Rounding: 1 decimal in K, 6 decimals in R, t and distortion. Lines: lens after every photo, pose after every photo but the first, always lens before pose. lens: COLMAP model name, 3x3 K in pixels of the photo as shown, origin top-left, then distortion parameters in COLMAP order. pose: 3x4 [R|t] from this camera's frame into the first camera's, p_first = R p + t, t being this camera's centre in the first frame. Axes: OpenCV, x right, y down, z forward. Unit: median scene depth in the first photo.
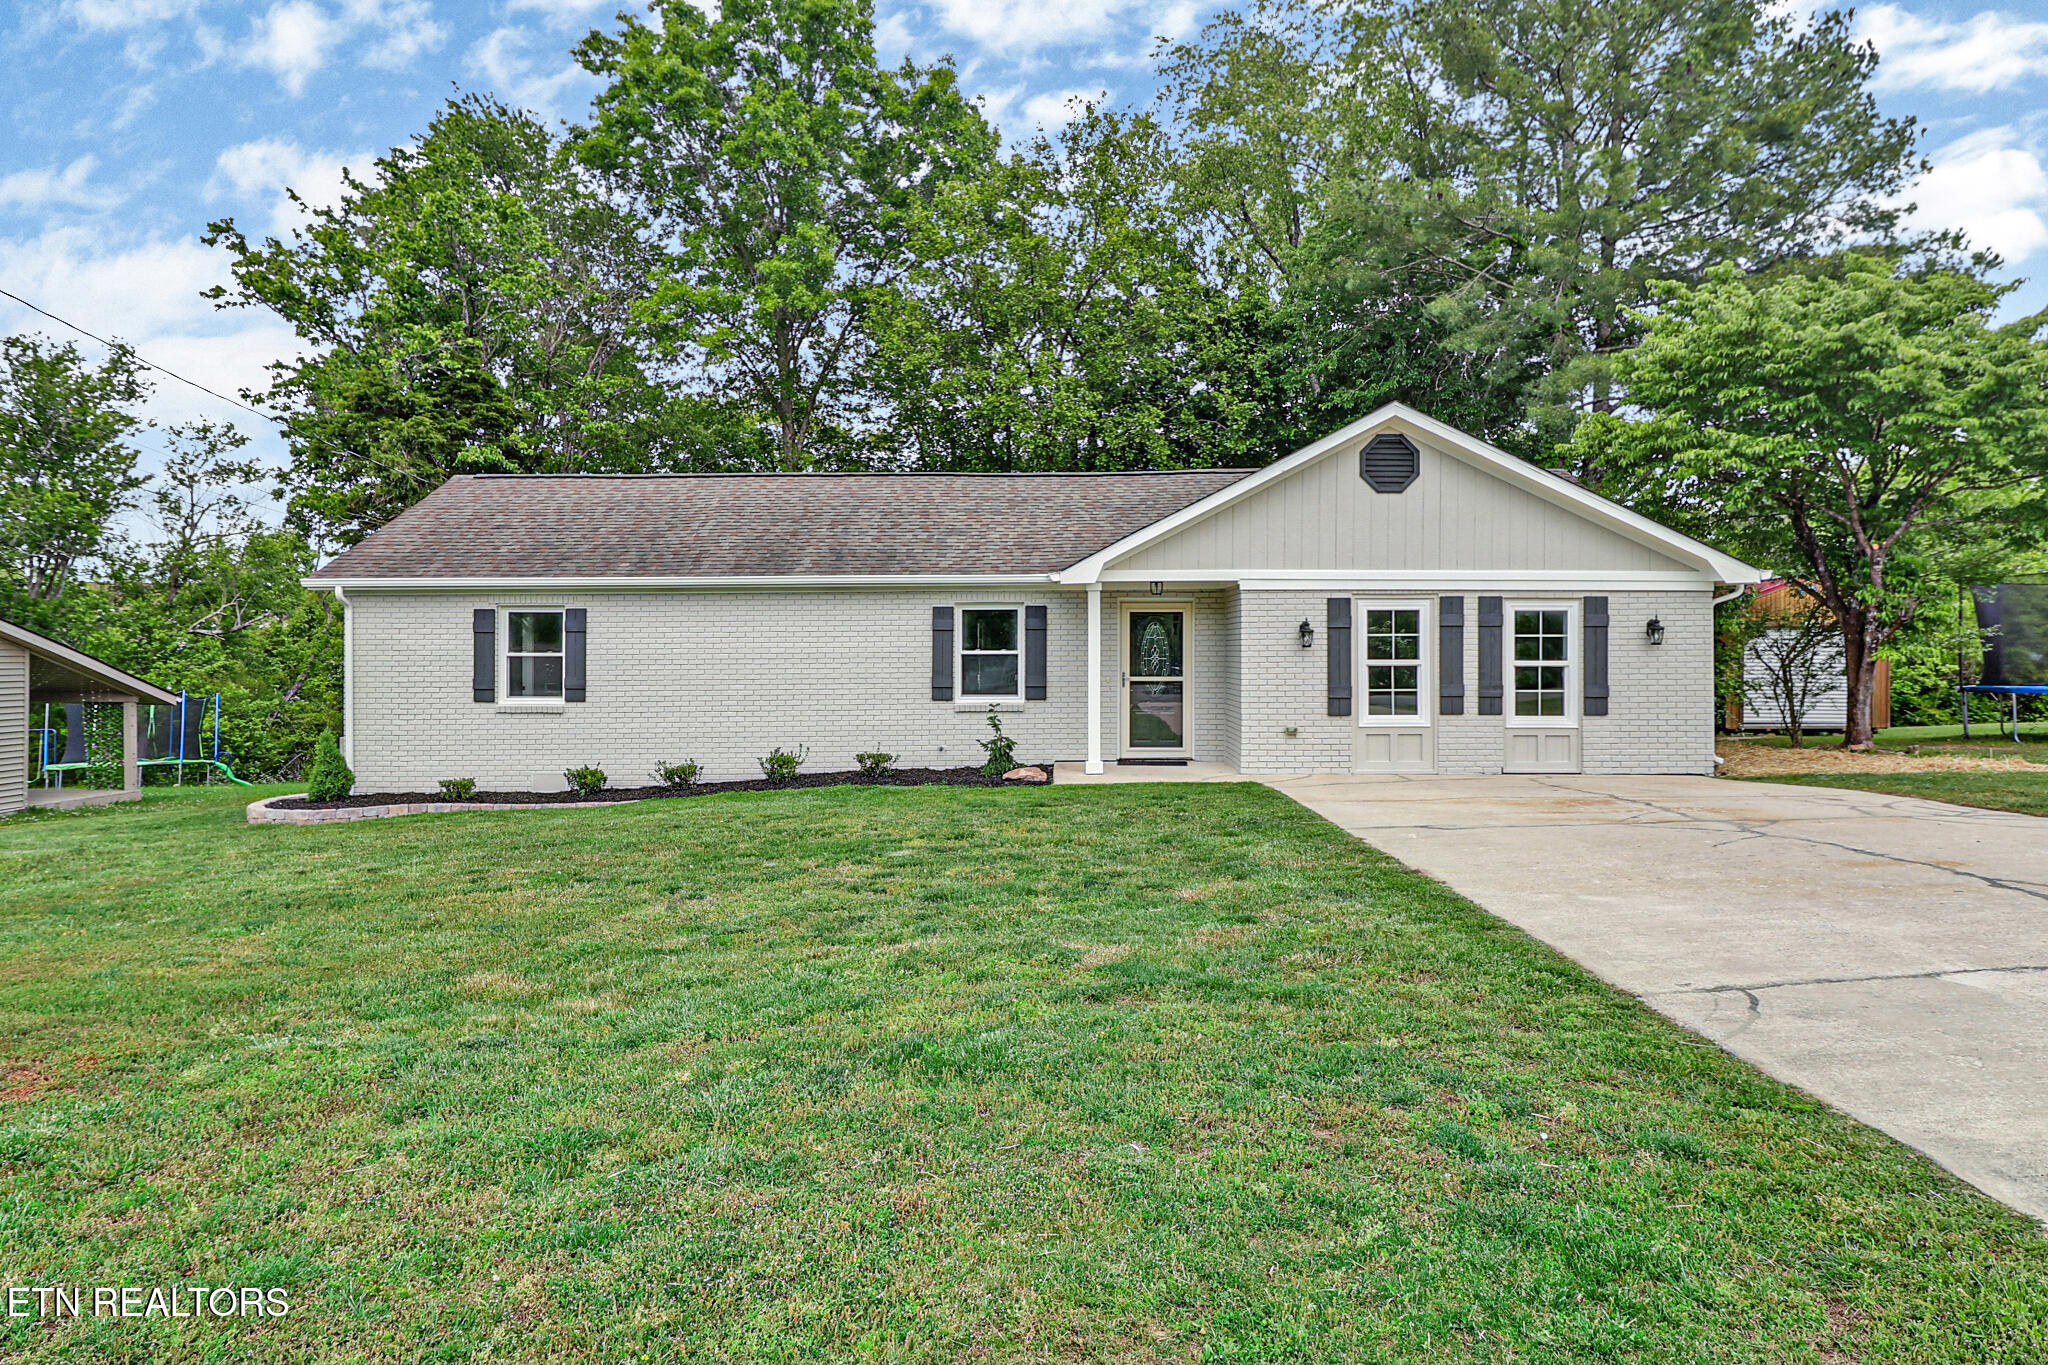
lens RADIAL K [[1218.9, 0, 1017.9], [0, 1218.9, 686.3], [0, 0, 1]] dist [-0.001840, -0.002468]
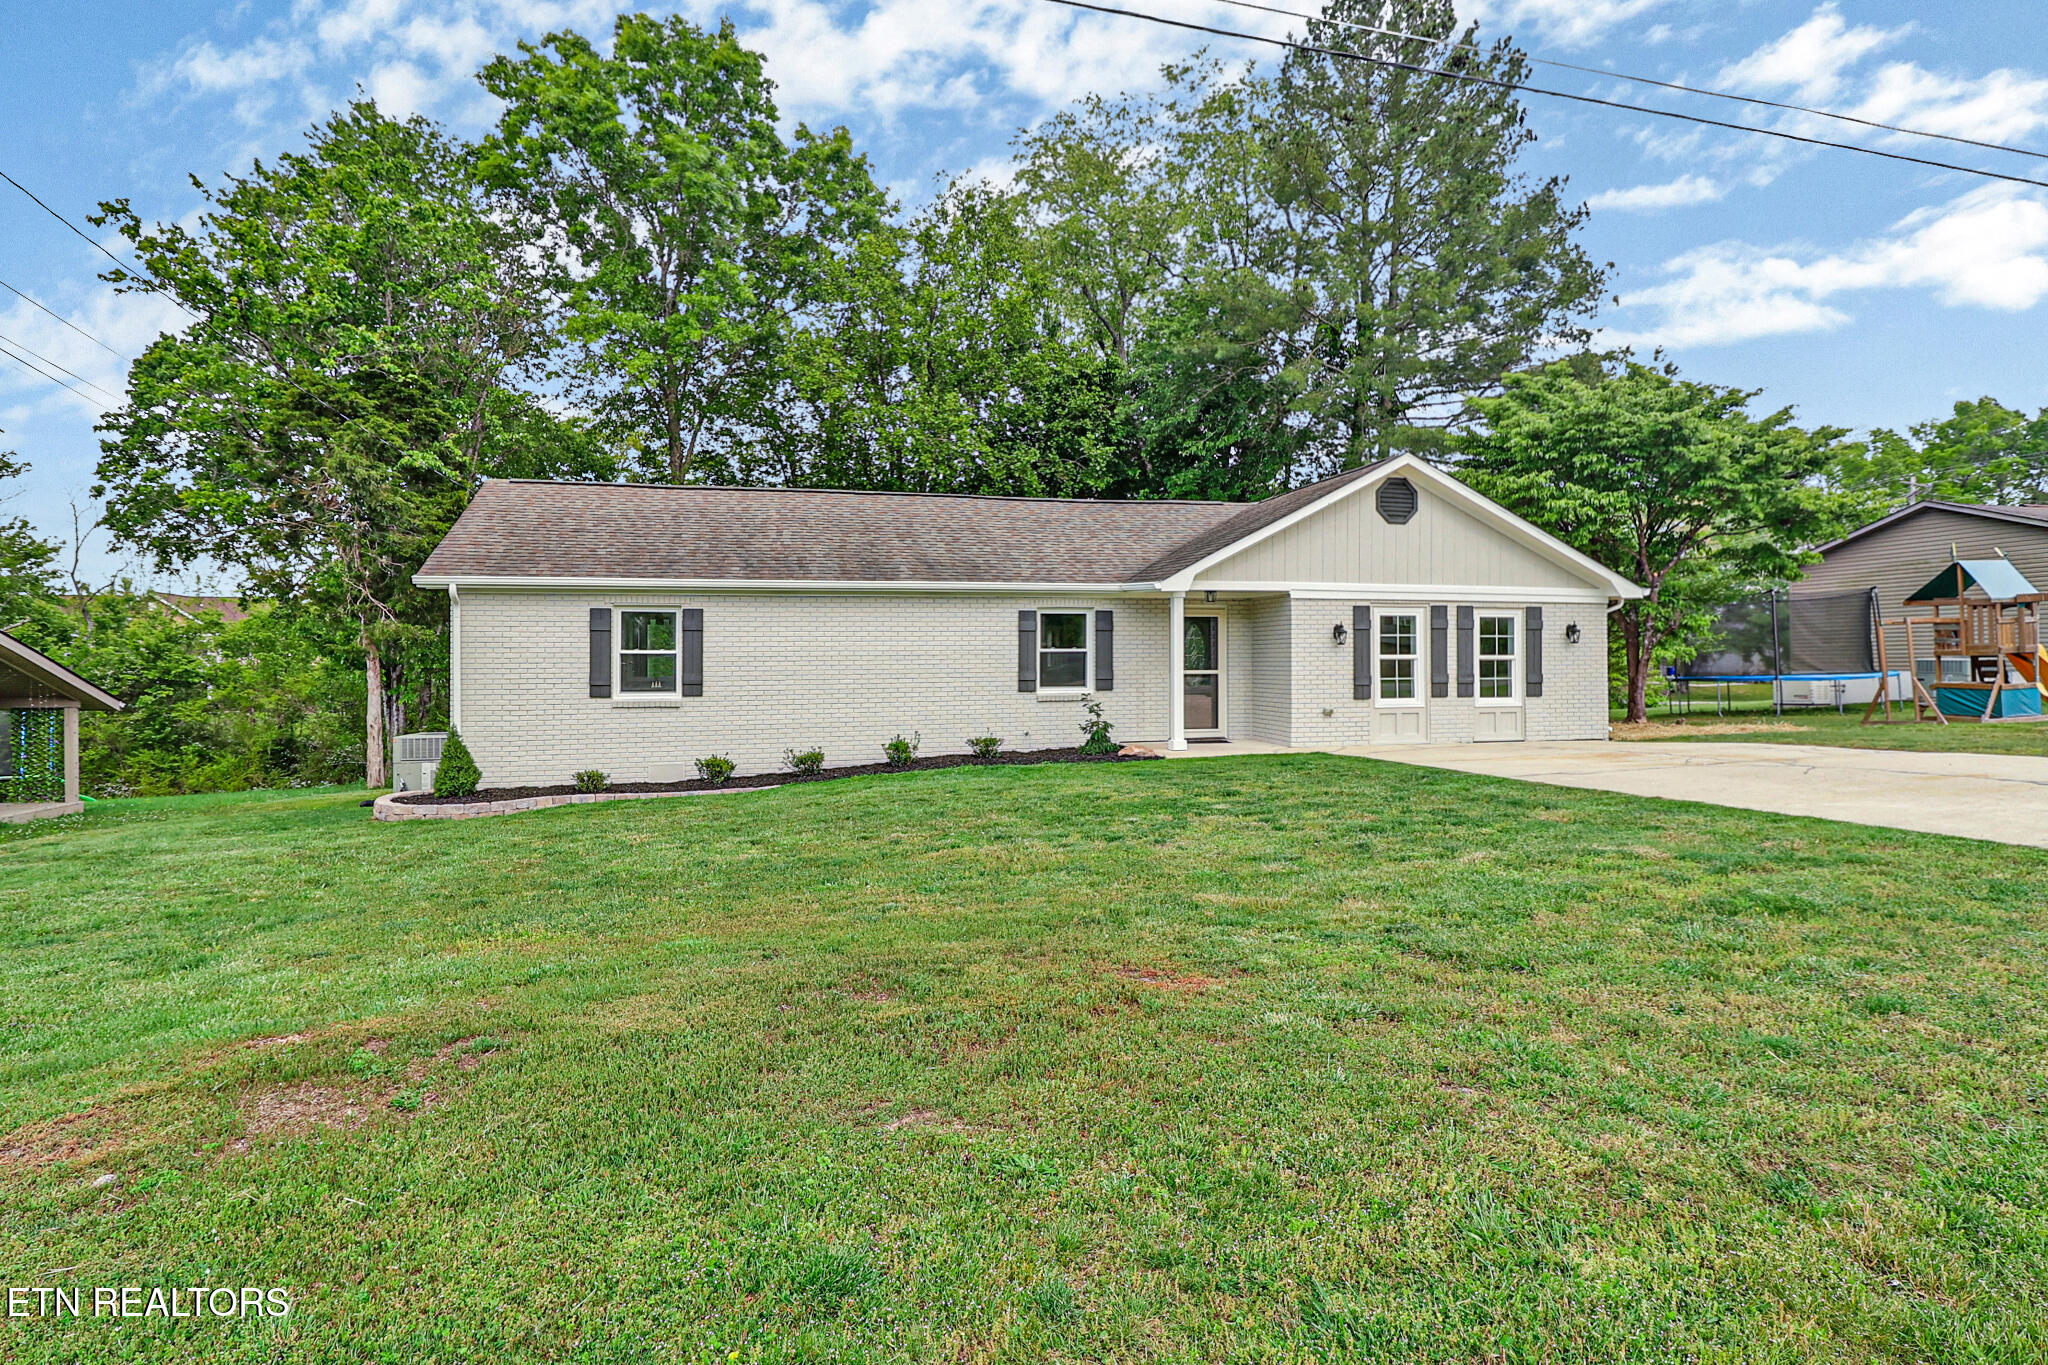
lens RADIAL K [[1082.3, 0, 1015.6], [0, 1082.3, 680.8], [0, 0, 1]] dist [-0.002983, -0.000459]
pose [[0.964120, -0.007108, 0.265370, -0.350990], [0.010323, 0.999889, -0.010722, 0.012580], [-0.265265, 0.013076, 0.964087, 0.015662]]
